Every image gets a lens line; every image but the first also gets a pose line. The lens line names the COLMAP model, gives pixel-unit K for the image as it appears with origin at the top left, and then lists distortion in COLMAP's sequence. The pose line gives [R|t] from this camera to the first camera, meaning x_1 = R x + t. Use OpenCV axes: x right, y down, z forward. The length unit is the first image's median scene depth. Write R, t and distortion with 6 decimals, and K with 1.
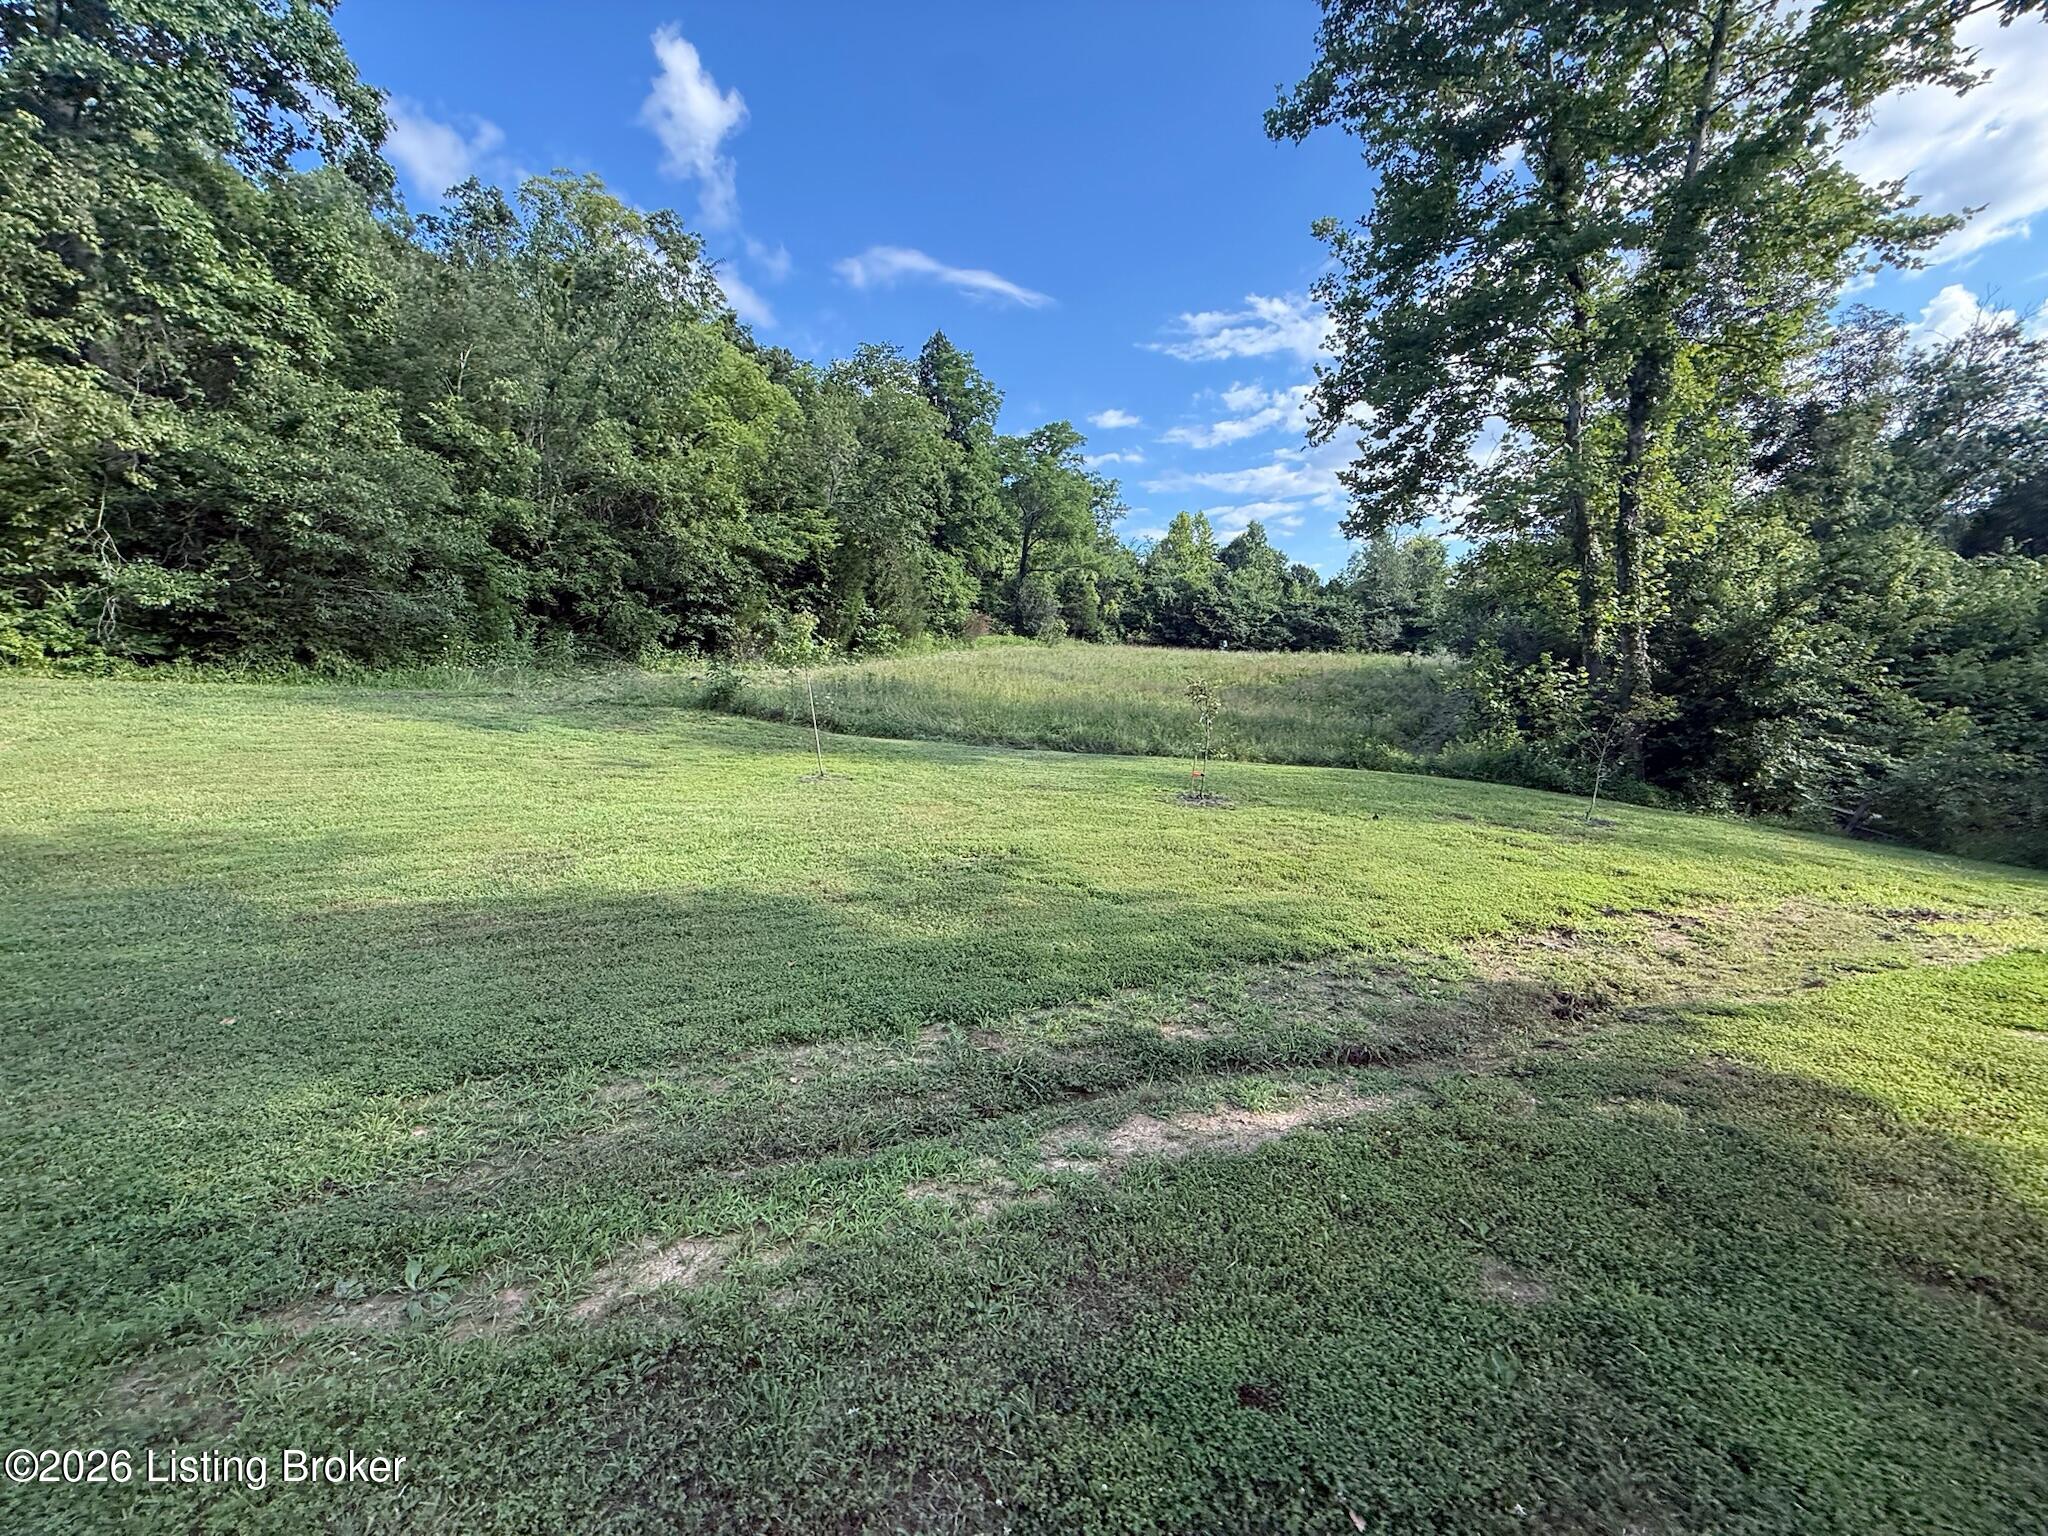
lens RADIAL K [[809.5, 0, 1024.0], [0, 809.5, 768.0], [0, 0, 1]] dist [0.000176, 0.000159]
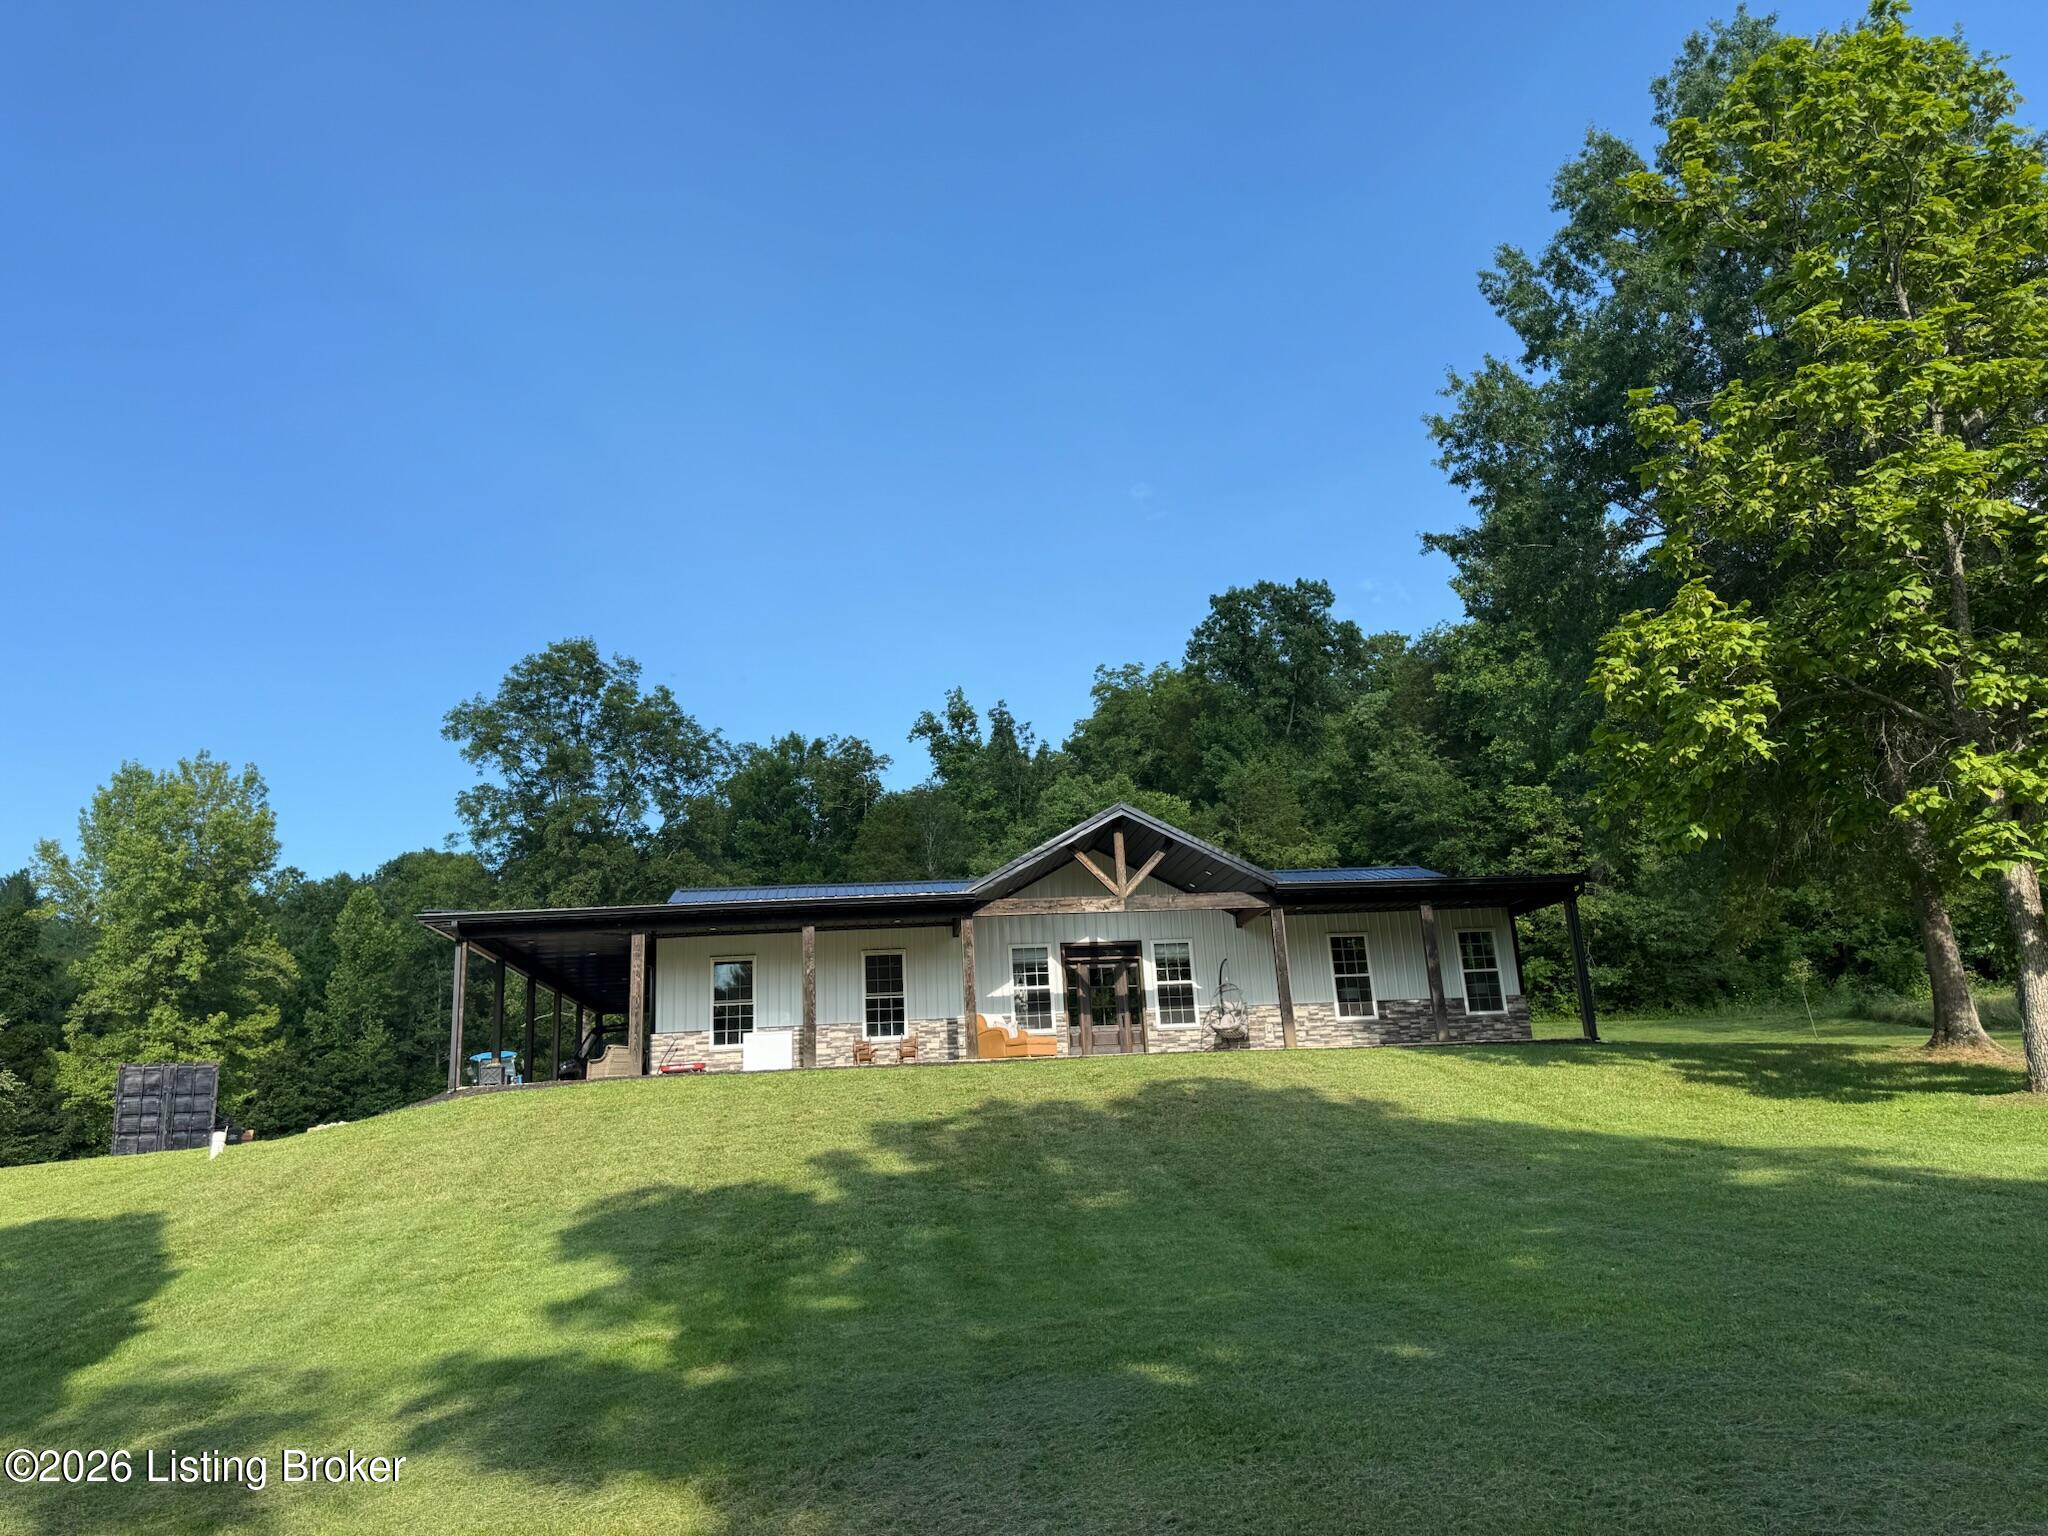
lens RADIAL K [[1422.5, 0, 1012.8], [0, 1422.5, 773.1], [0, 0, 1]] dist [0.163230, -0.251667]
pose [[0.272232, -0.232975, -0.933602, 1.343285], [-0.063246, 0.963816, -0.258957, 0.213671], [0.960151, 0.129543, 0.247647, -0.929743]]
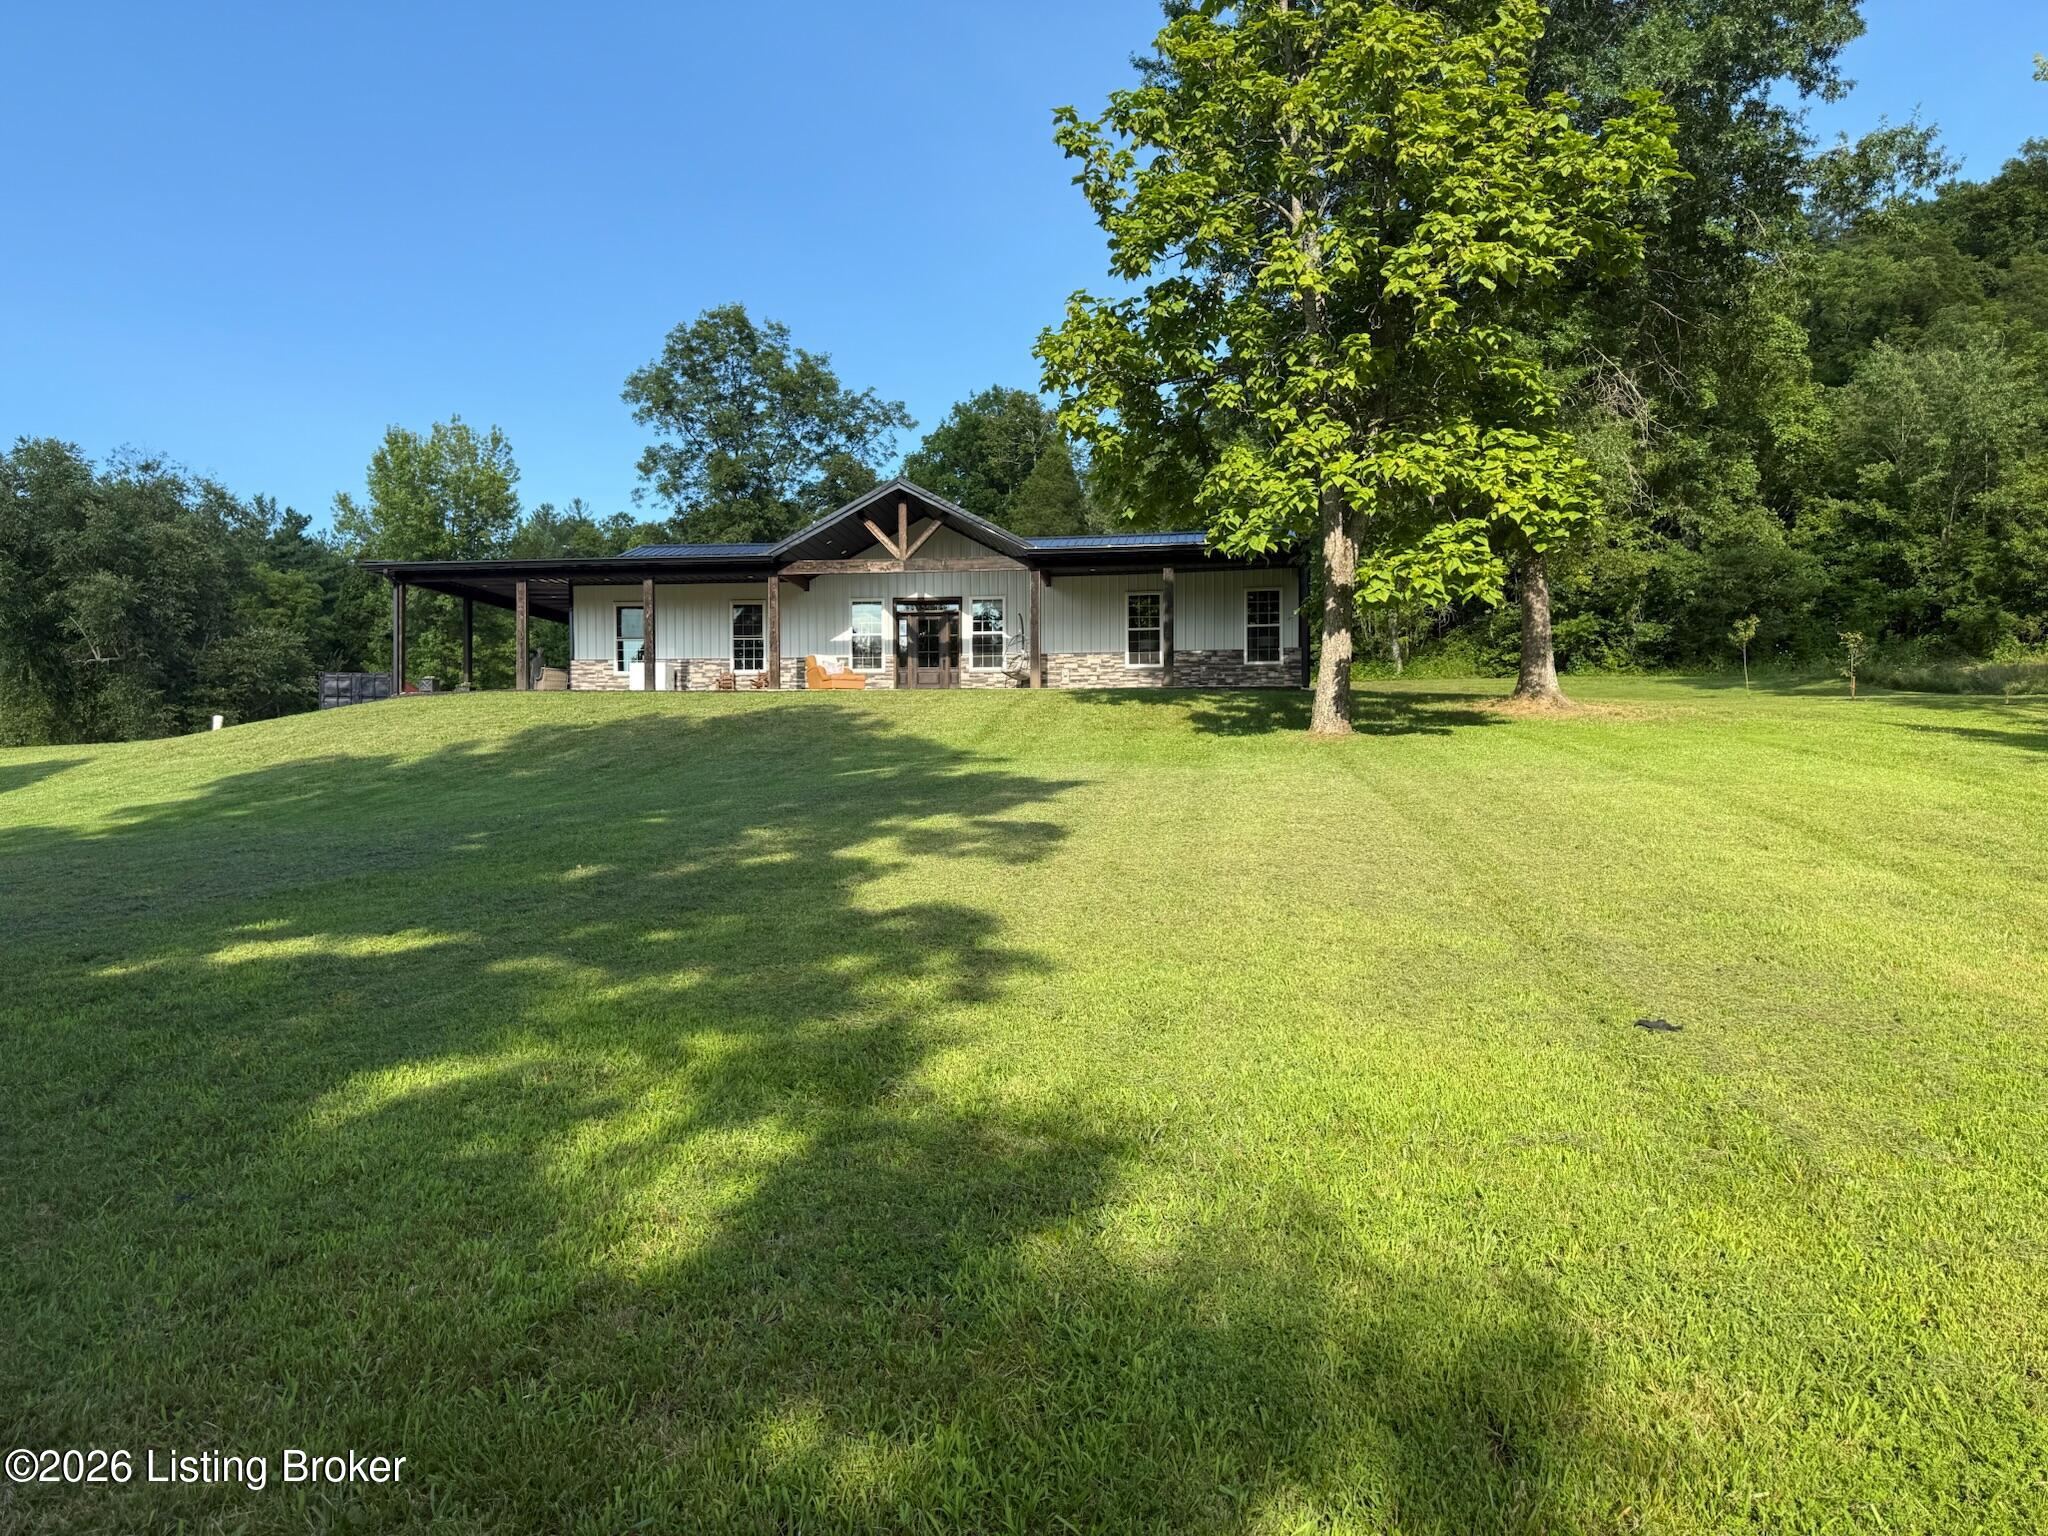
lens RADIAL K [[1422.5, 0, 1012.8], [0, 1422.5, 773.1], [0, 0, 1]] dist [0.163230, -0.251667]
pose [[0.019642, 0.008256, -0.999773, 1.646177], [-0.112001, 0.993690, 0.006005, 0.187190], [0.993514, 0.111857, 0.020443, -0.424811]]
